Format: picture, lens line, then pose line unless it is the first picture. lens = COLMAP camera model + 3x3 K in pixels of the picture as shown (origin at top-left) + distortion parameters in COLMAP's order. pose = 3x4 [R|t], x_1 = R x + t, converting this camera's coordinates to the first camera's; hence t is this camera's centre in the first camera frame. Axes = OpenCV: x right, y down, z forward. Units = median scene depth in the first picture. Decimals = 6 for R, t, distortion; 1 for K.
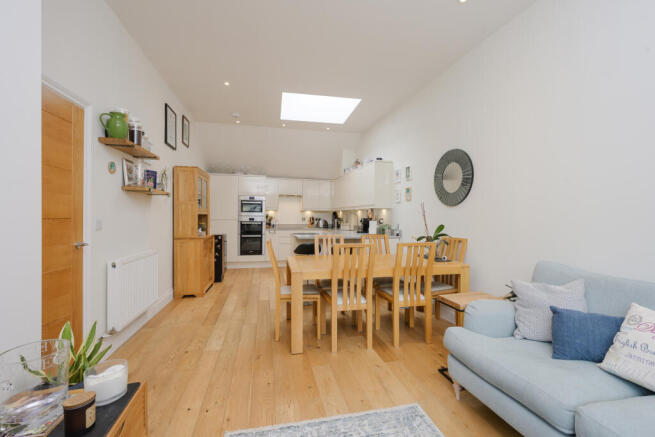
lens RADIAL K [[303.5, 0, 329.0], [0, 303.5, 216.5], [0, 0, 1]] dist [0.002010, -0.000067]
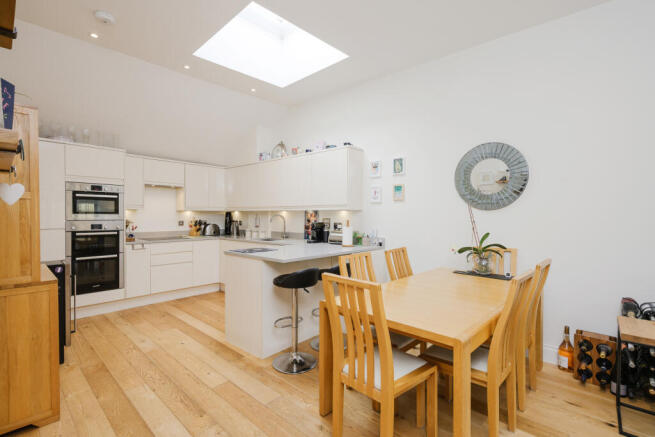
lens RADIAL K [[314.4, 0, 326.6], [0, 314.4, 218.3], [0, 0, 1]] dist [0.001012, -0.000074]
pose [[0.811404, -0.011378, 0.584375, -0.249250], [0.002287, 0.999865, 0.016293, -0.014081], [-0.584481, -0.011884, 0.811320, 0.296033]]
